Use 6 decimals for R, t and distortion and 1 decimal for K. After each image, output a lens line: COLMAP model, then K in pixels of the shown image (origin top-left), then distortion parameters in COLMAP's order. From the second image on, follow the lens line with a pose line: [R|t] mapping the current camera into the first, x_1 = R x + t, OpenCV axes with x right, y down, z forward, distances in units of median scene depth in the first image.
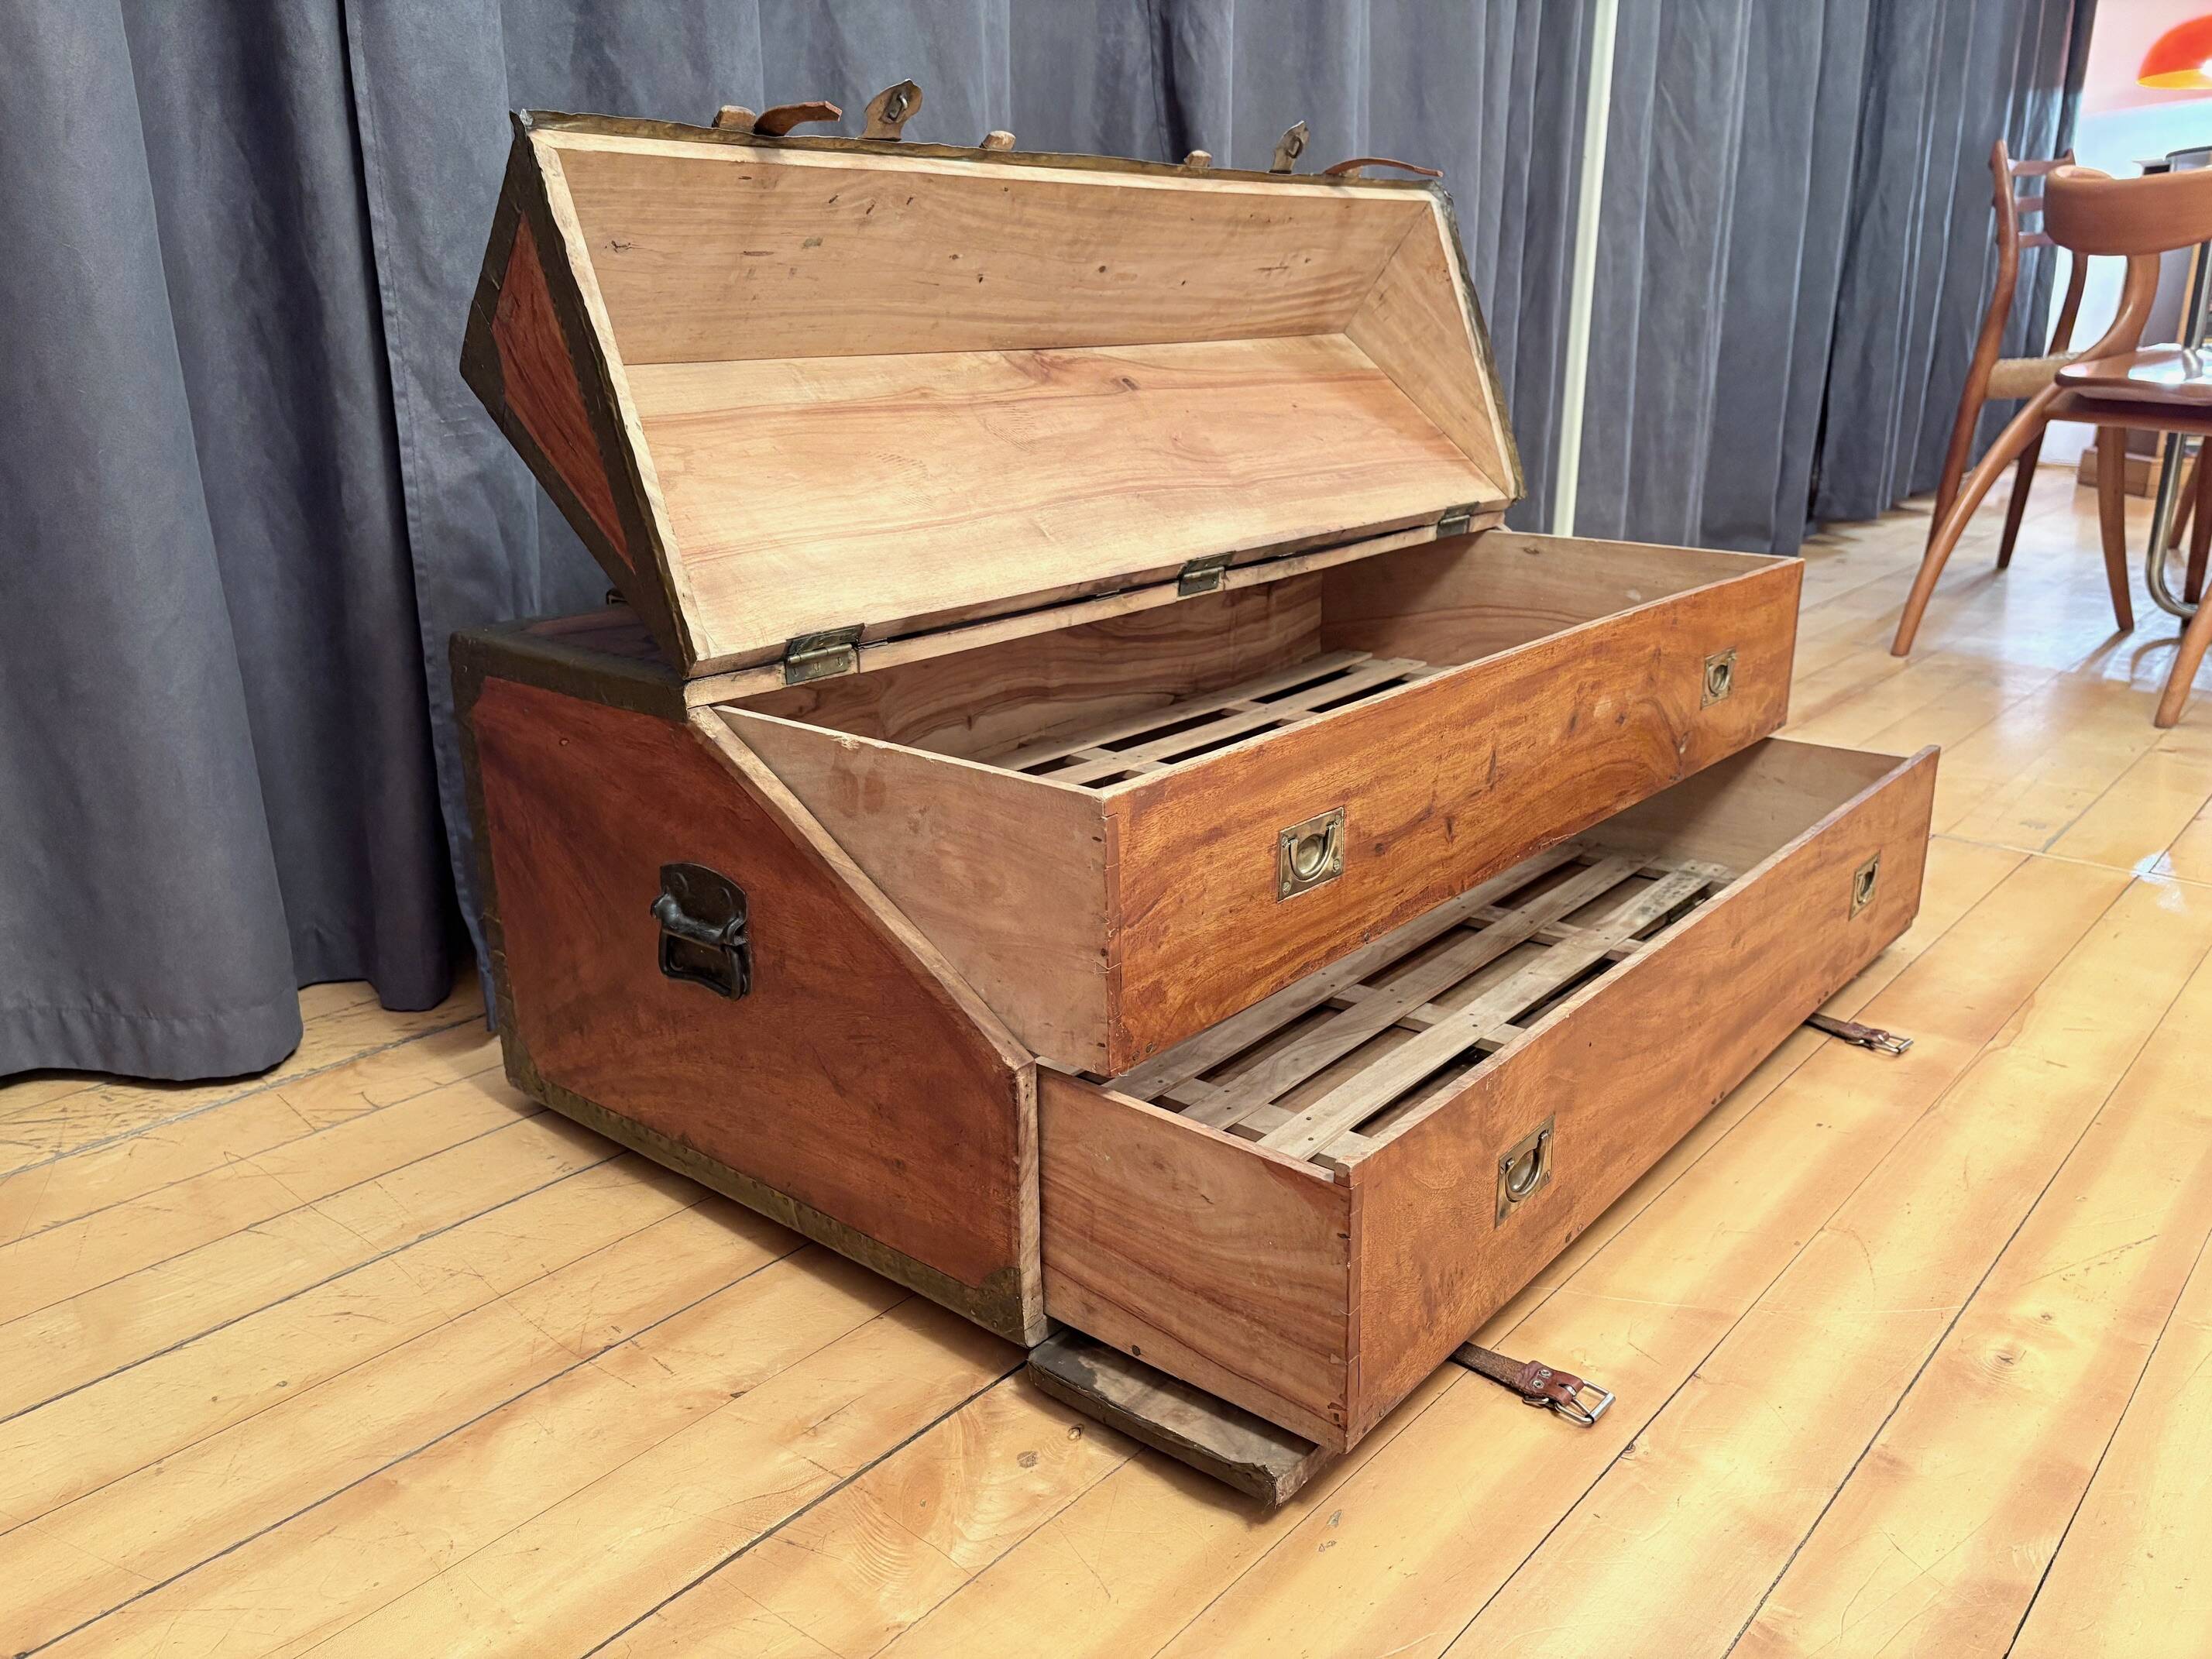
lens RADIAL K [[1696.2, 0, 1107.5], [0, 1696.2, 836.2], [0, 0, 1]] dist [0.008147, 0.005025]
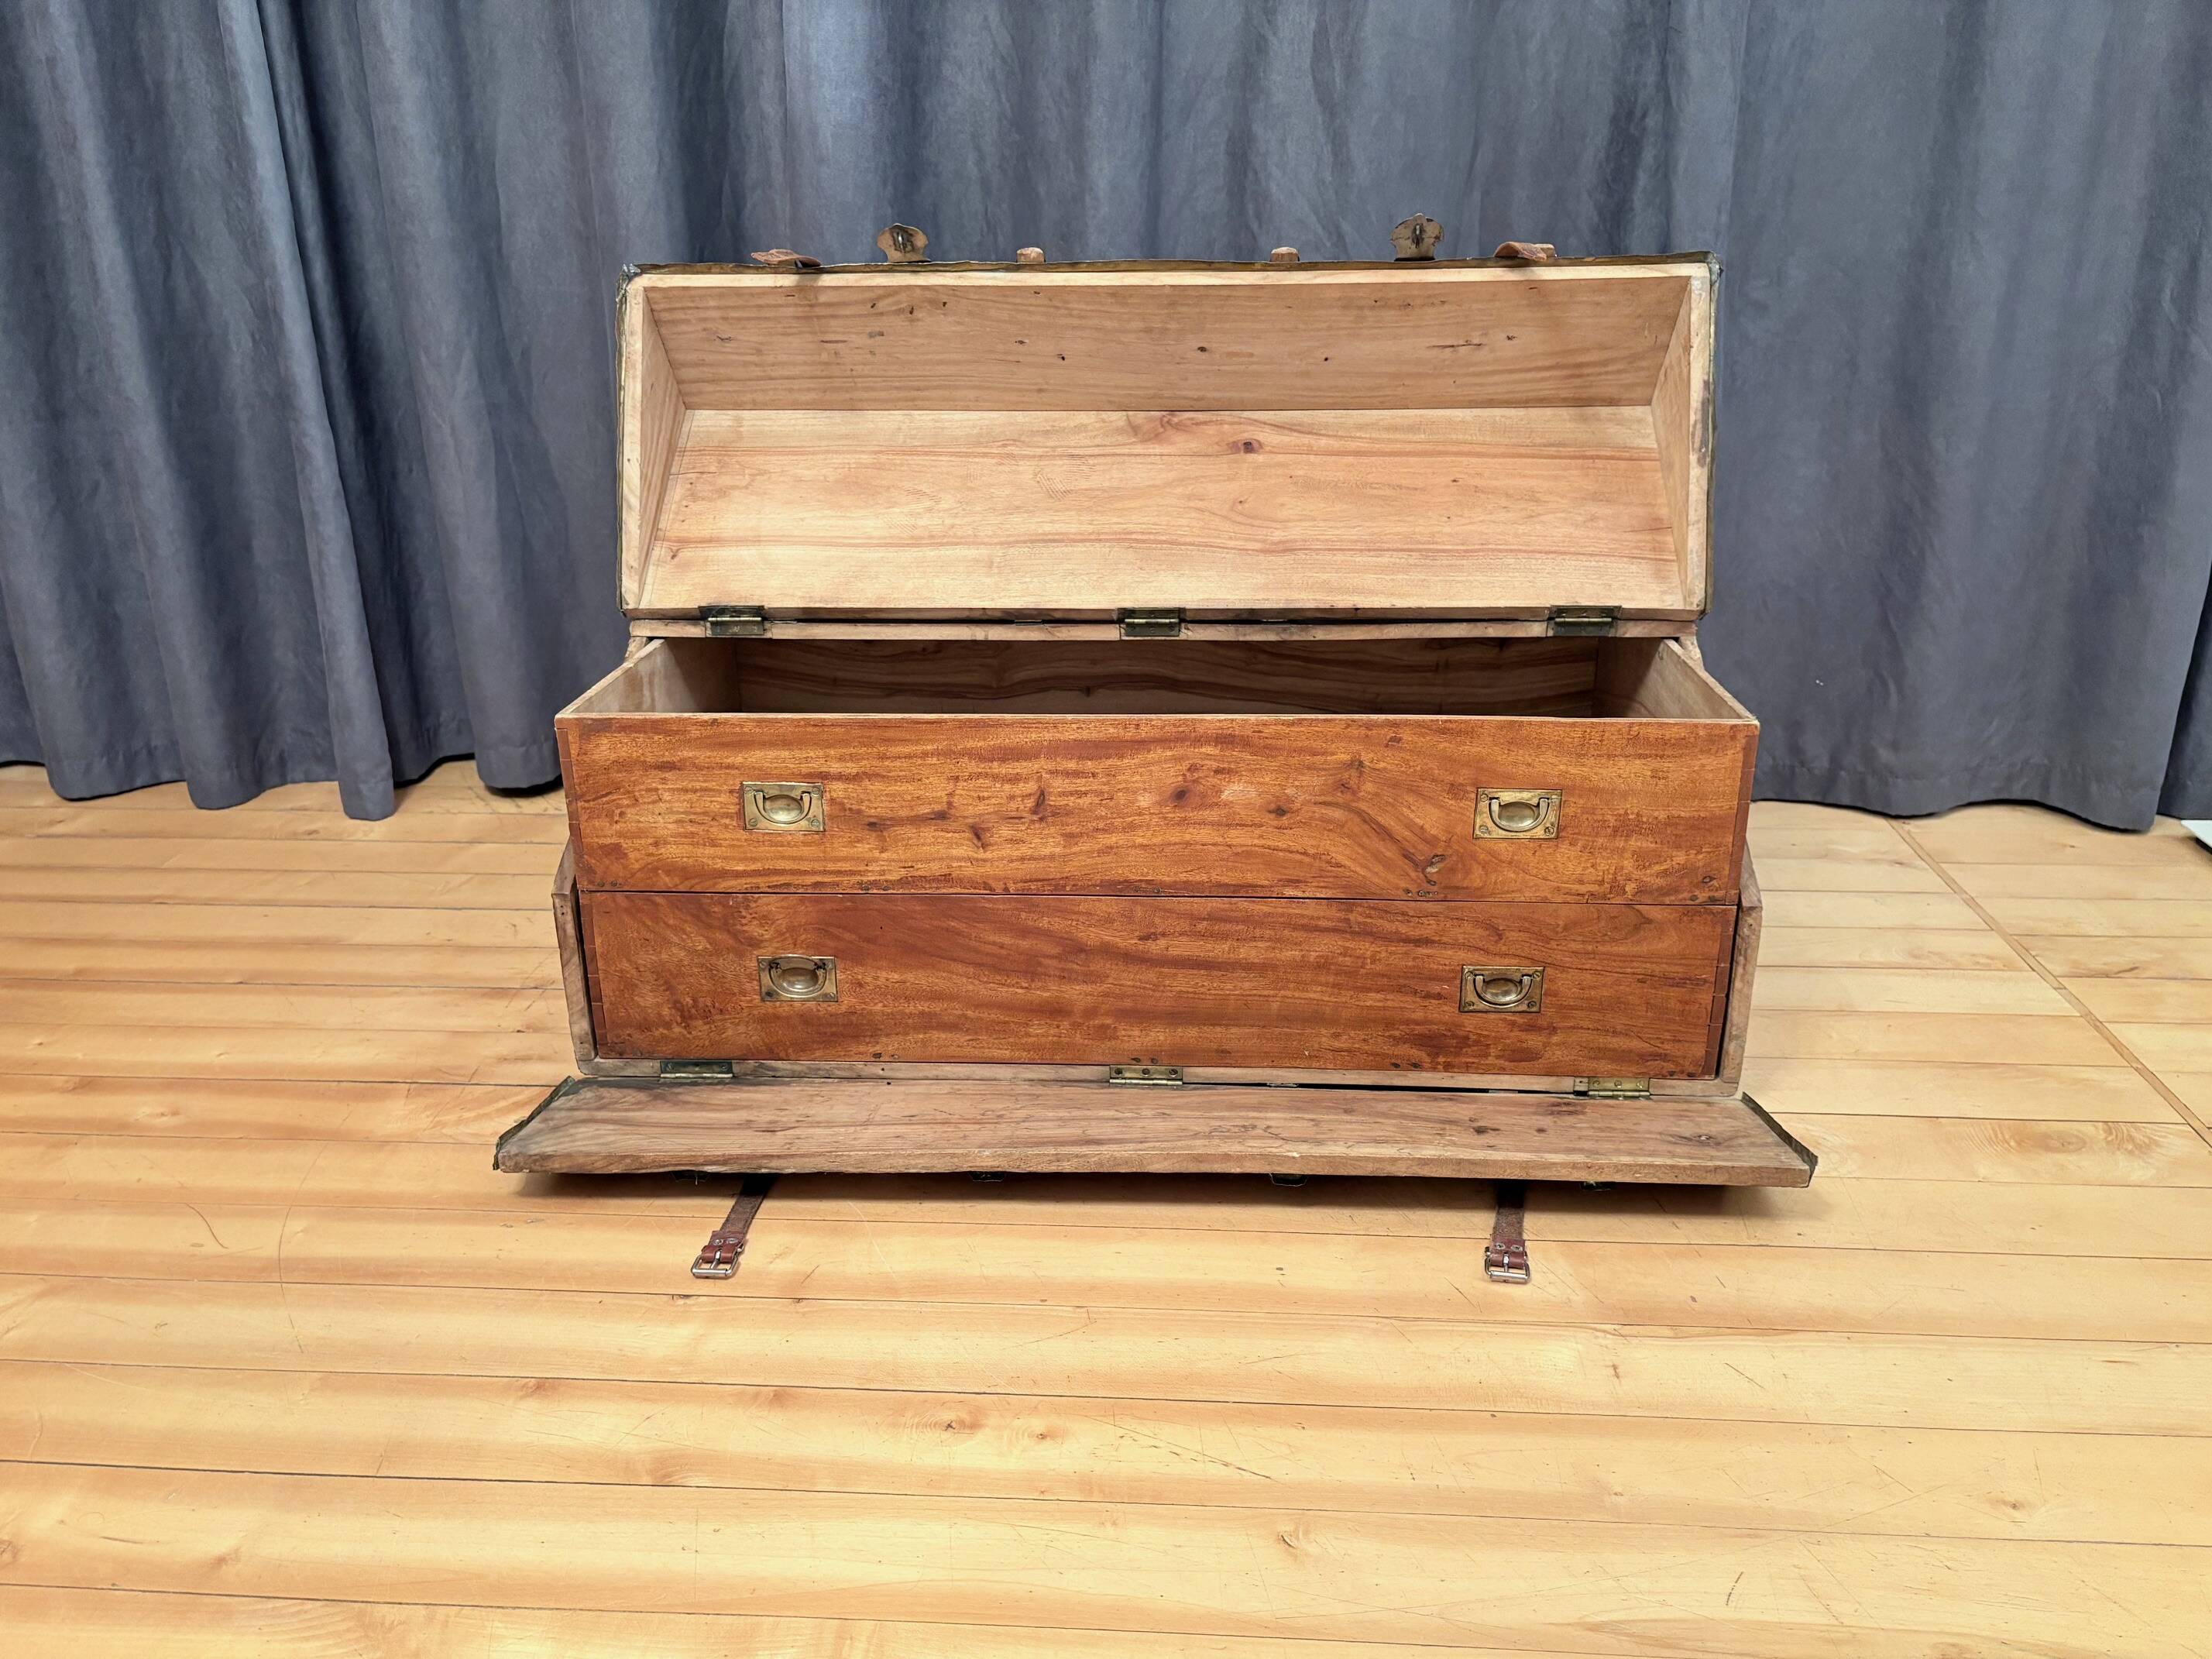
lens RADIAL K [[1673.6, 0, 1104.4], [0, 1673.6, 835.3], [0, 0, 1]] dist [0.010810, -0.004952]
pose [[0.603508, 0.284112, -0.745022, 0.920321], [-0.239251, 0.955835, 0.170698, -0.198907], [0.760616, 0.075230, 0.644828, 0.238710]]
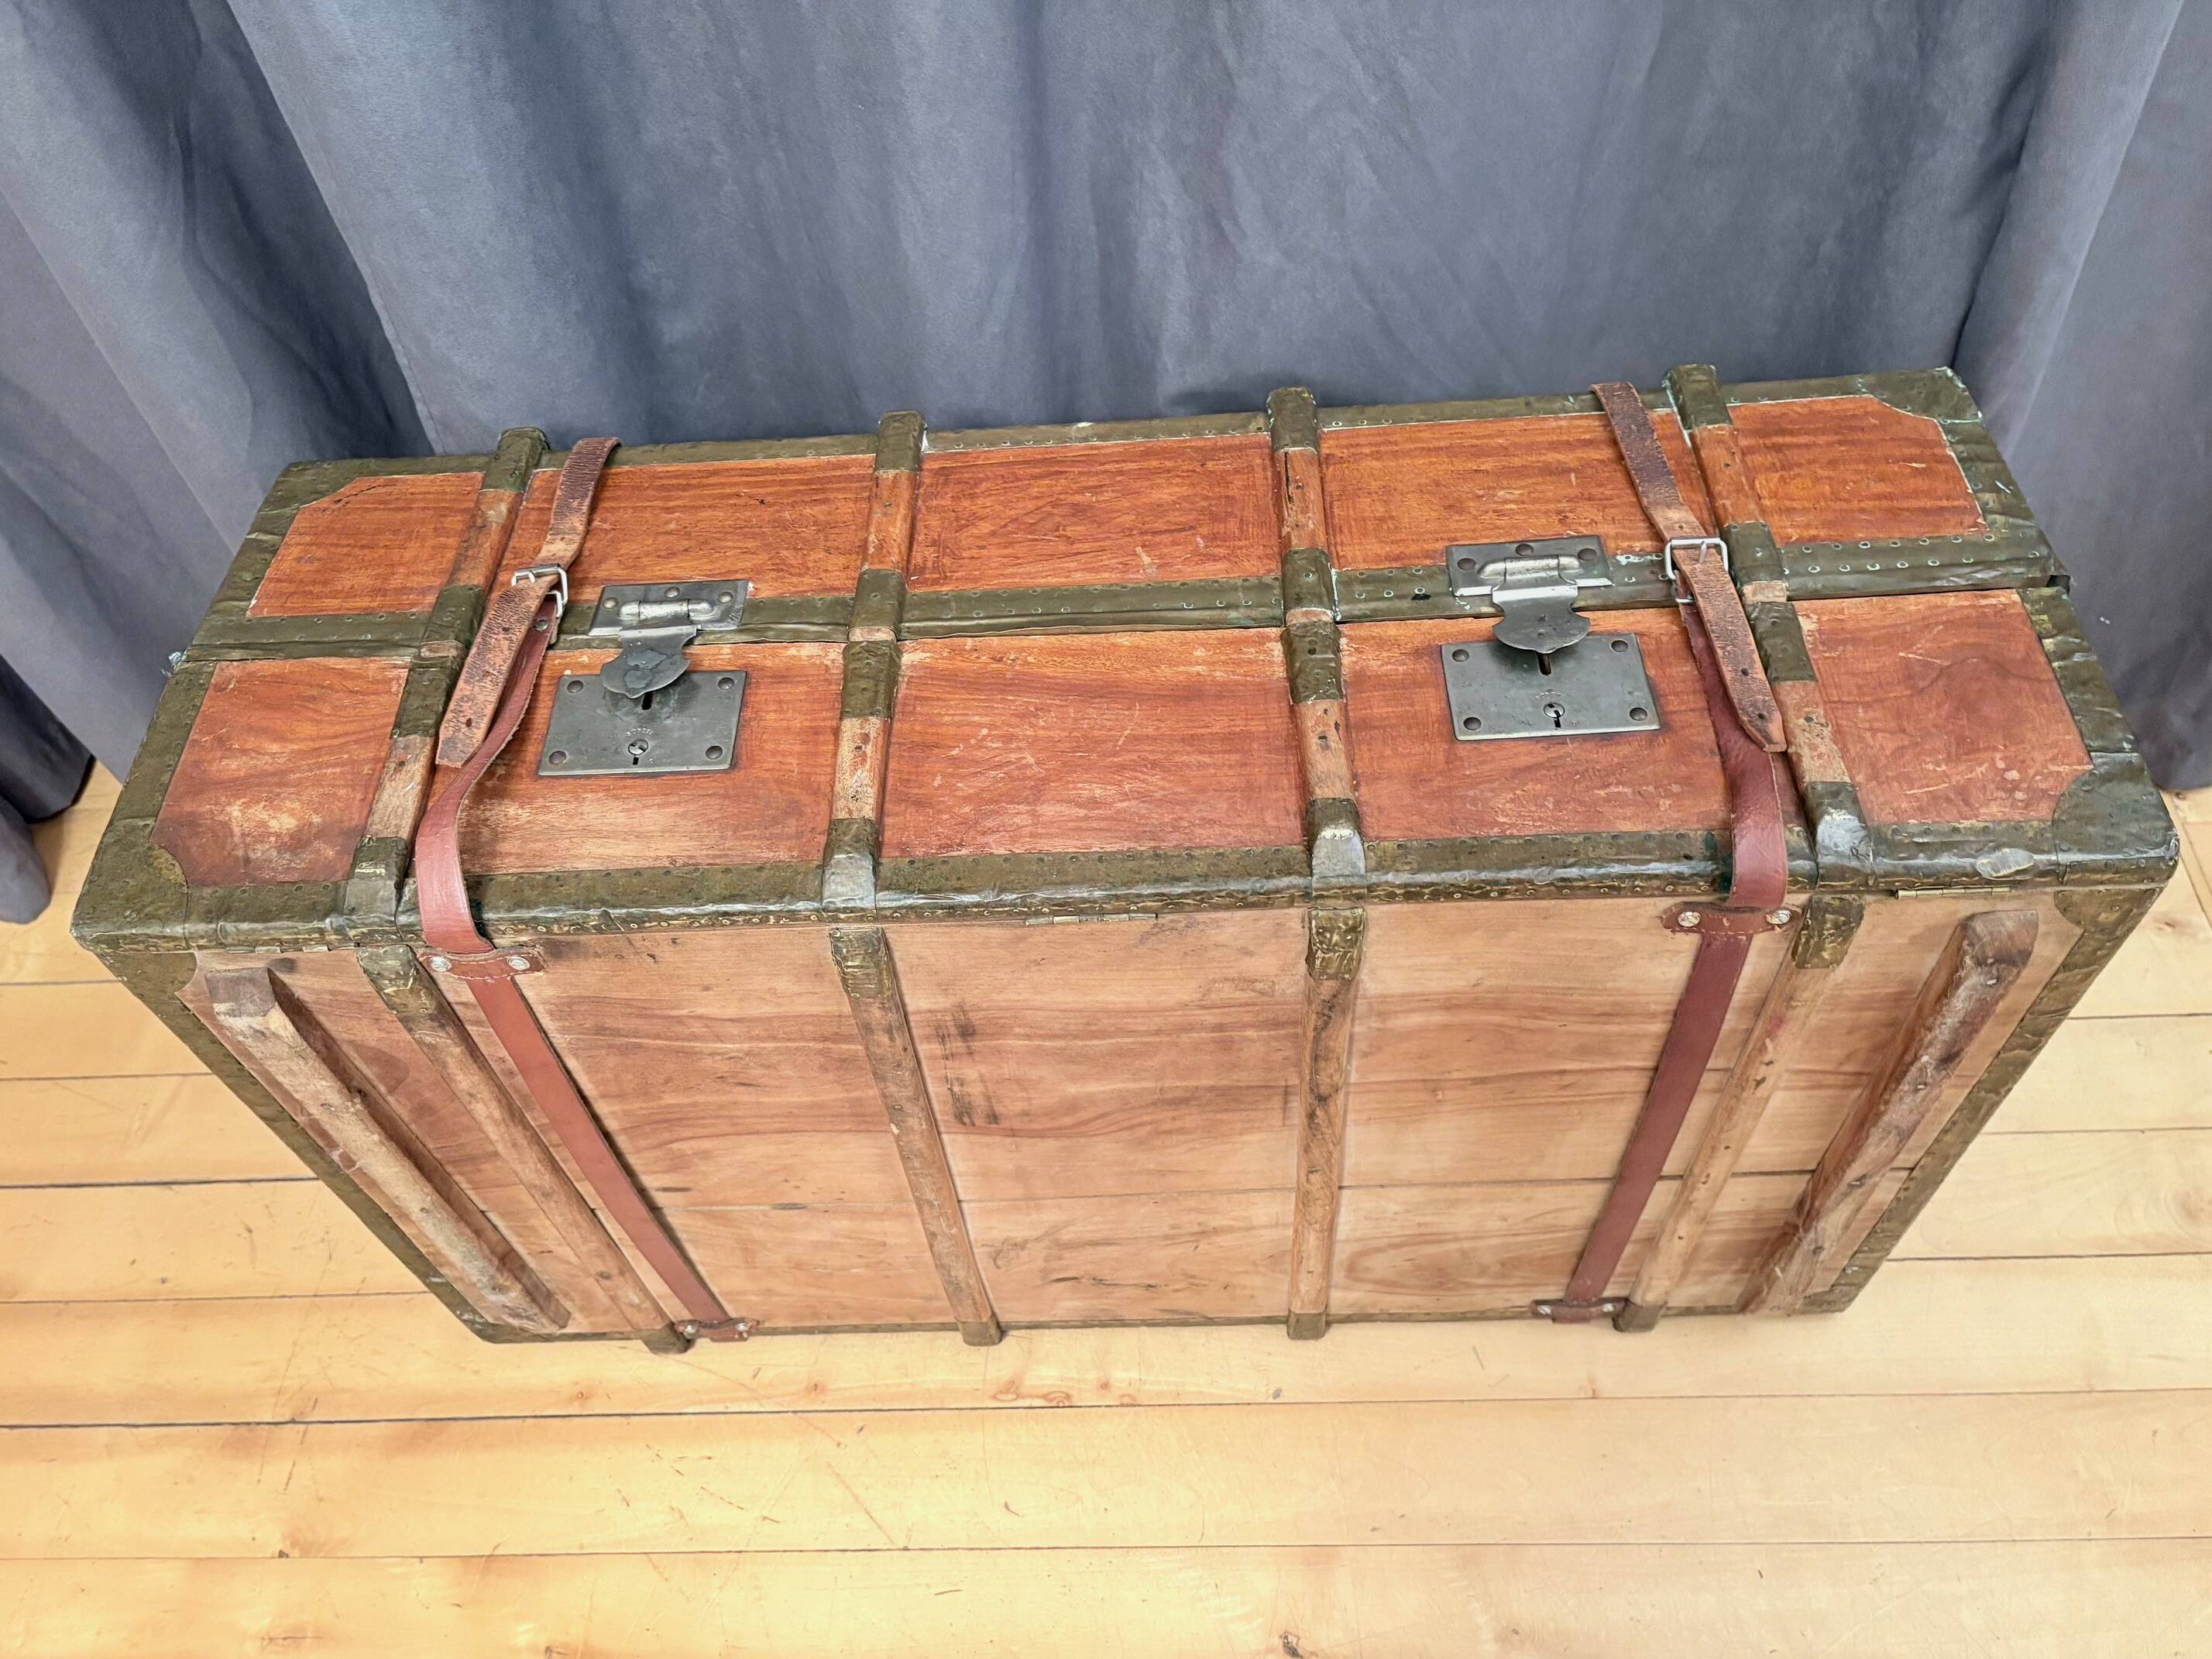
lens RADIAL K [[1692.9, 0, 1108.9], [0, 1692.9, 823.2], [0, 0, 1]] dist [0.026382, -0.048473]
pose [[0.649795, 0.575551, -0.496495, 0.338575], [-0.172998, 0.748028, 0.640723, -0.676526], [0.740161, -0.330446, 0.585634, 0.617588]]
